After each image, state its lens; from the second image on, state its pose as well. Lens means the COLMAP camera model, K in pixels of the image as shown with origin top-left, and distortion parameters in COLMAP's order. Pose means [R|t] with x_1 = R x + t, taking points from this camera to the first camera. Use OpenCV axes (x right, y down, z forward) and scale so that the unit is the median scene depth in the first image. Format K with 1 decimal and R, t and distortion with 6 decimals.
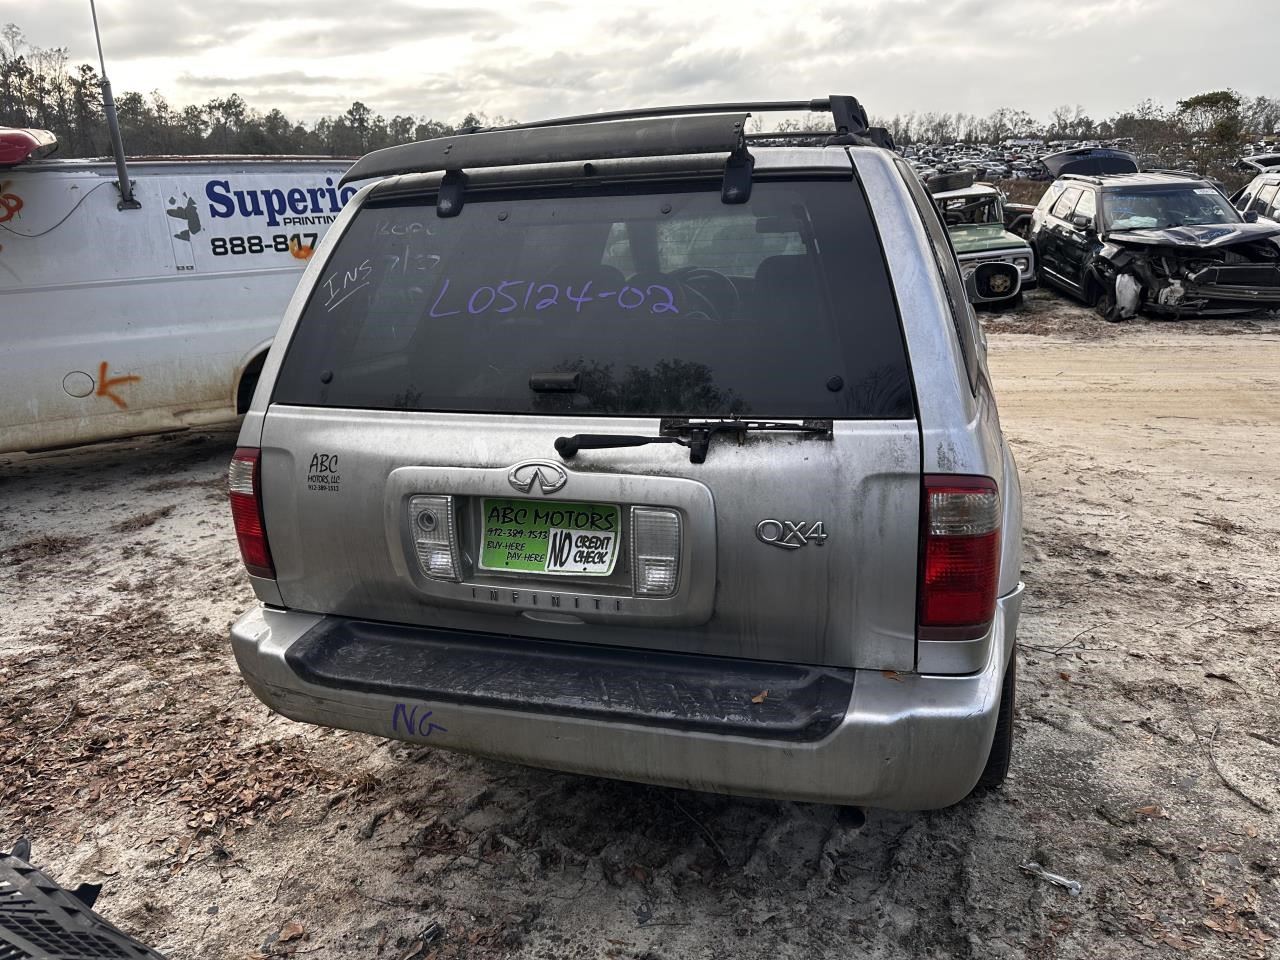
lens RADIAL K [[908.8, 0, 648.5], [0, 908.8, 483.4], [0, 0, 1]] dist [0.012156, -0.008651]
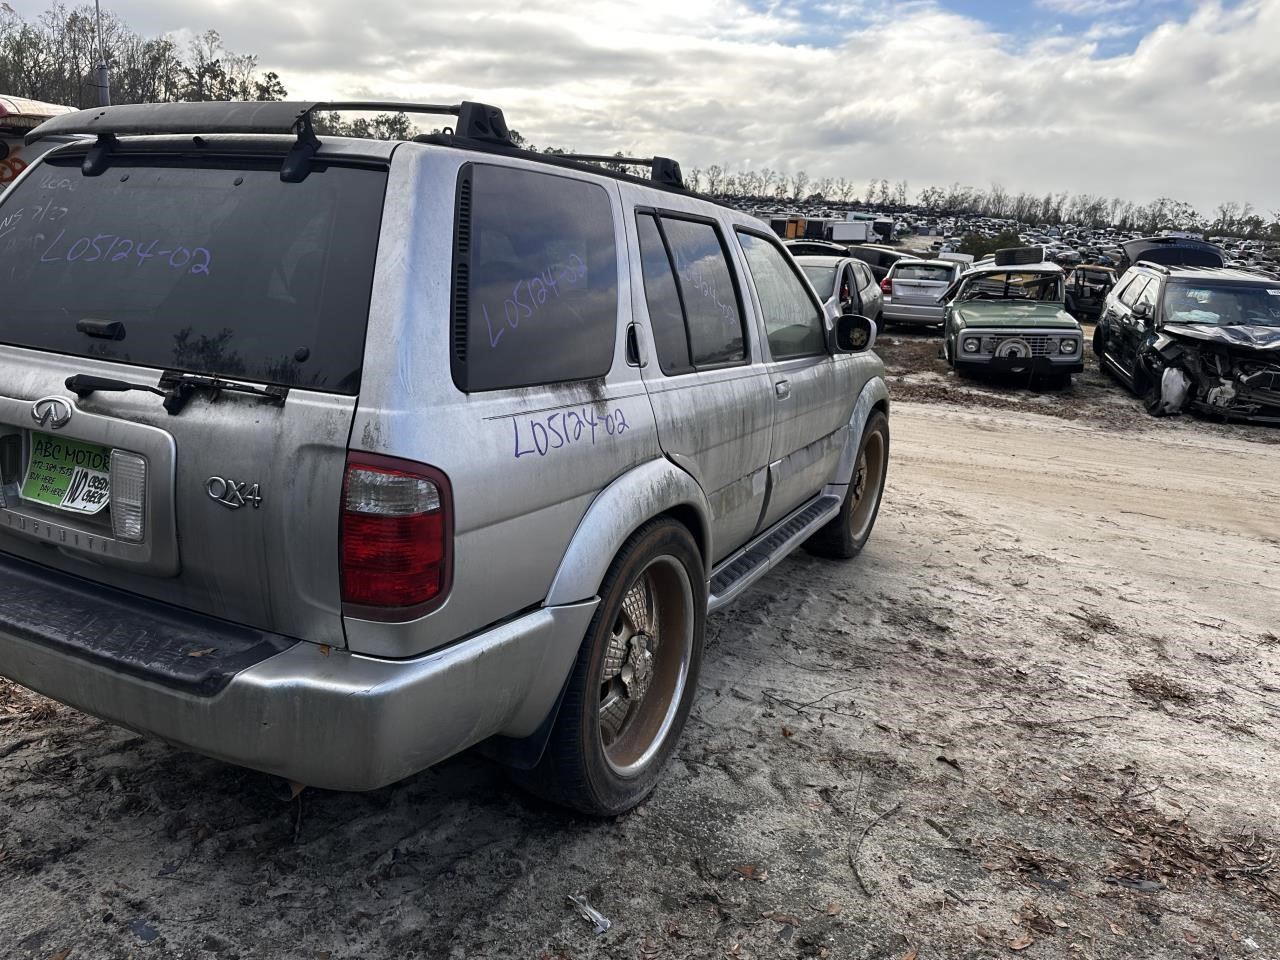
lens RADIAL K [[905.1, 0, 639.3], [0, 905.1, 474.9], [0, 0, 1]] dist [0.049897, -0.054554]
pose [[0.983235, 0.137538, -0.119717, 0.365376], [-0.143789, 0.988576, -0.045199, 0.008378], [0.112133, 0.061655, 0.991779, 0.015493]]
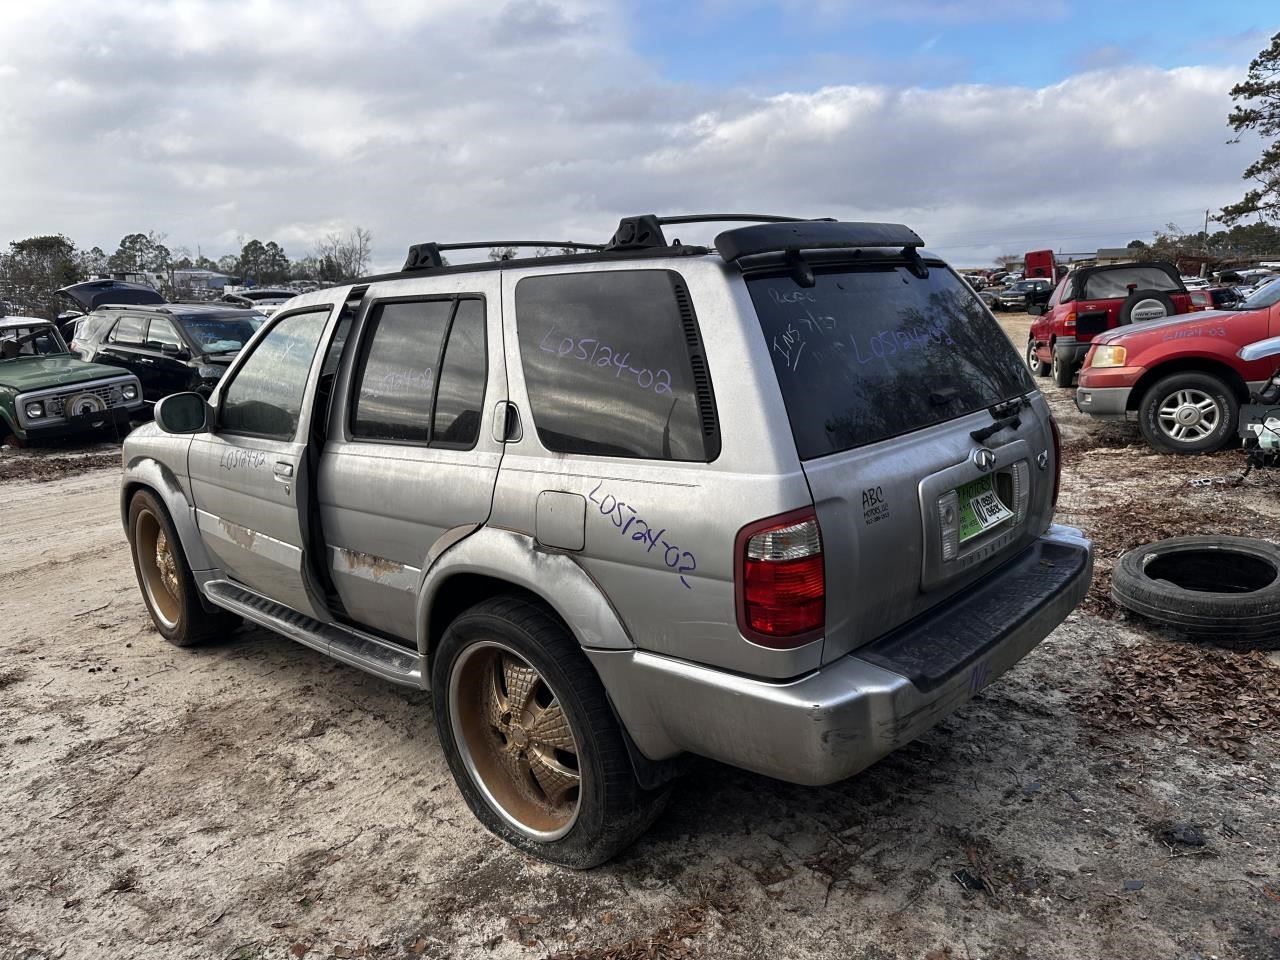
lens RADIAL K [[916.9, 0, 636.1], [0, 916.9, 474.6], [0, 0, 1]] dist [0.003919, -0.000765]
pose [[0.436383, -0.156242, 0.886092, -0.863512], [0.290746, 0.956461, 0.025464, -0.094082], [-0.851491, 0.246516, 0.462810, 0.430616]]
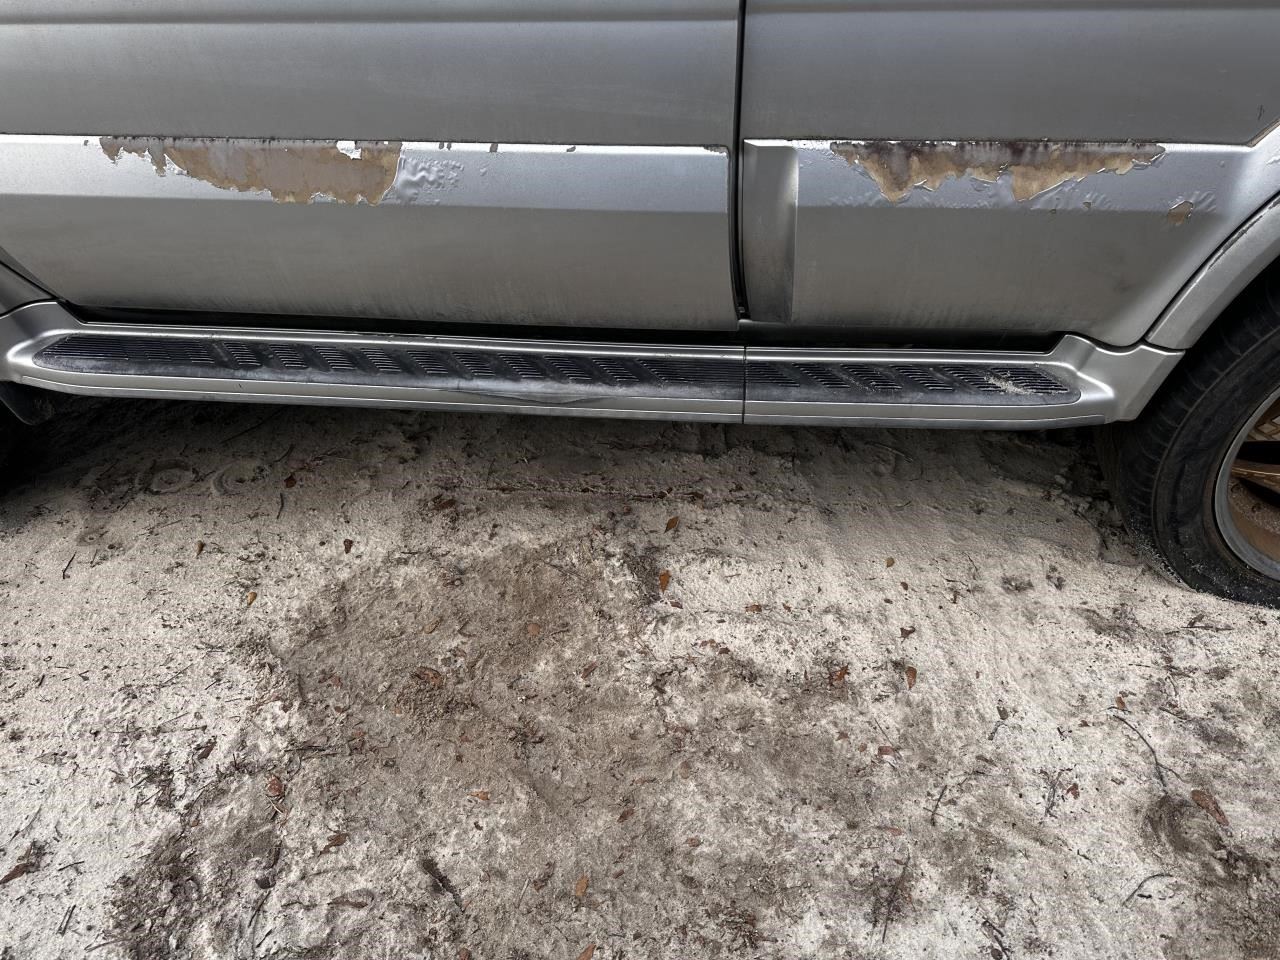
lens RADIAL K [[905.1, 0, 639.3], [0, 905.1, 474.9], [0, 0, 1]] dist [0.049897, -0.054554]
pose [[-0.220305, -0.586176, 0.779656, -0.468695], [0.296977, 0.721041, 0.626023, -0.239006], [-0.929123, 0.369456, 0.015232, 1.304352]]
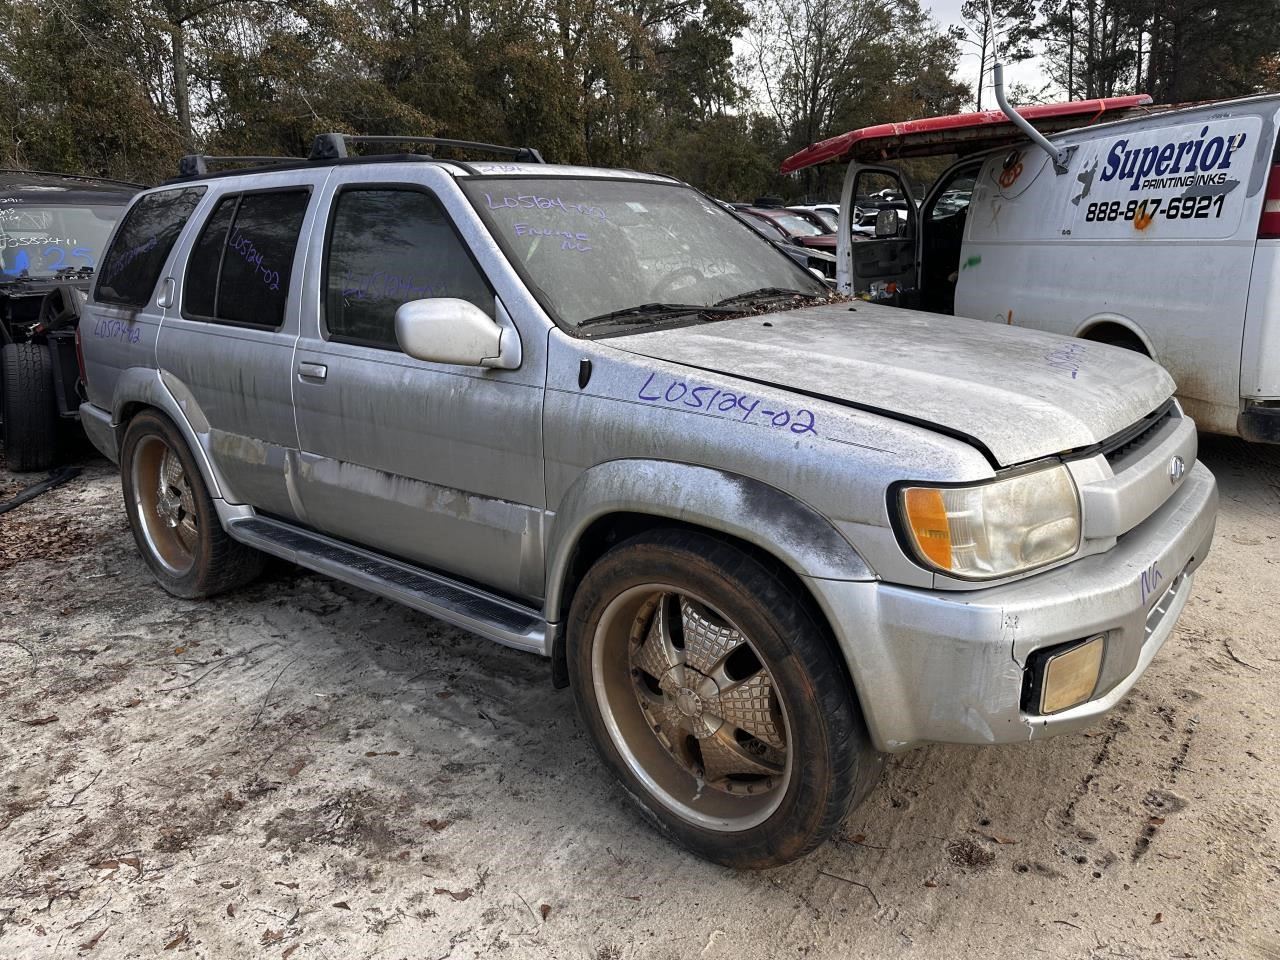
lens RADIAL K [[916.9, 0, 636.1], [0, 916.9, 474.6], [0, 0, 1]] dist [0.003919, -0.000765]
pose [[-0.373508, 0.286380, -0.882314, 1.103531], [-0.222517, 0.895721, 0.384929, -0.491358], [0.900543, 0.340104, -0.270834, 1.636553]]
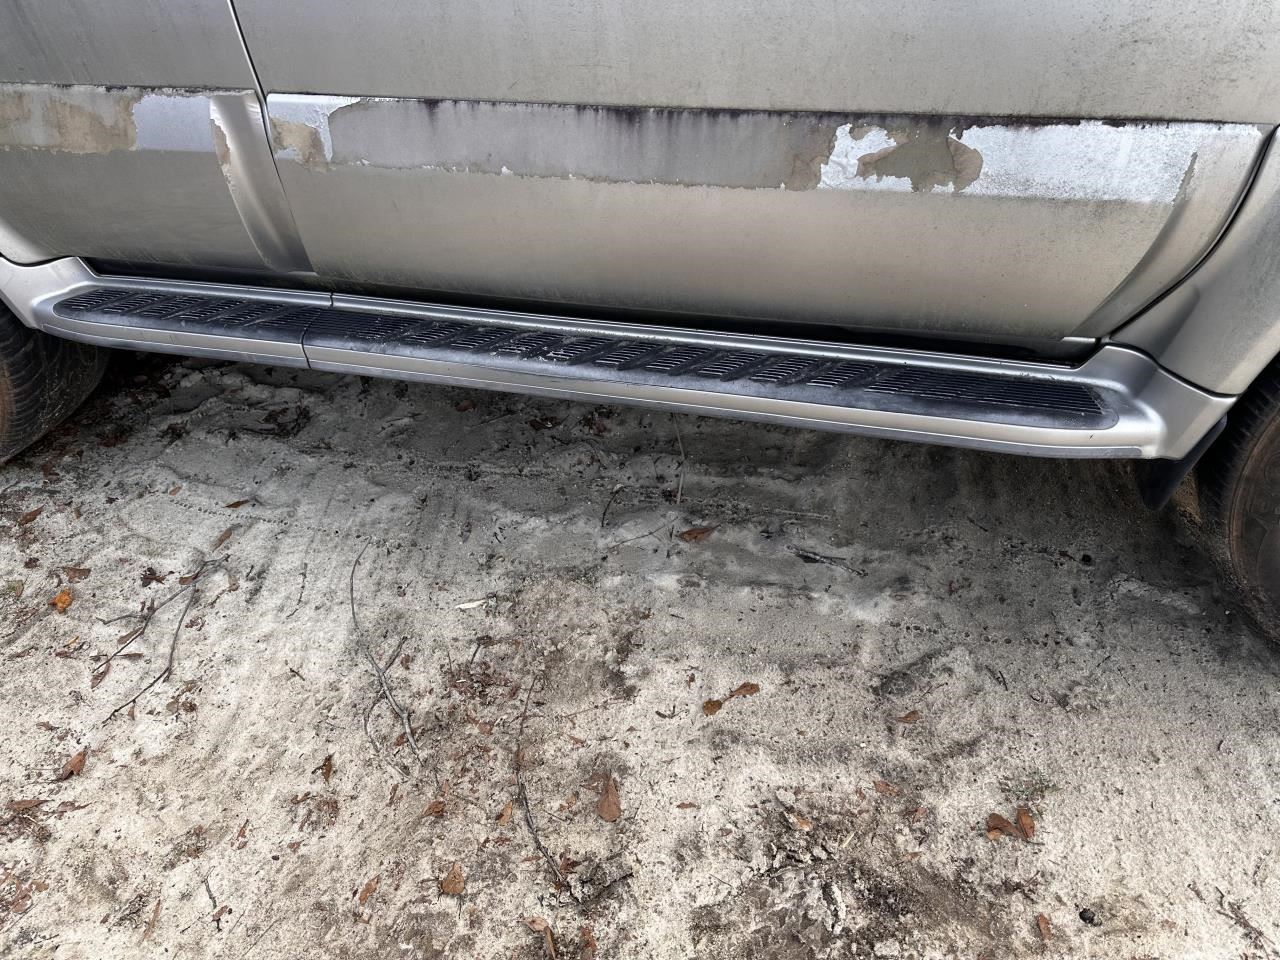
lens RADIAL K [[905.1, 0, 639.3], [0, 905.1, 474.9], [0, 0, 1]] dist [0.049897, -0.054554]
pose [[0.044641, 0.663153, -0.747151, 0.769006], [-0.226515, 0.735137, 0.638956, -0.225913], [0.972984, 0.140717, 0.183031, 1.156942]]
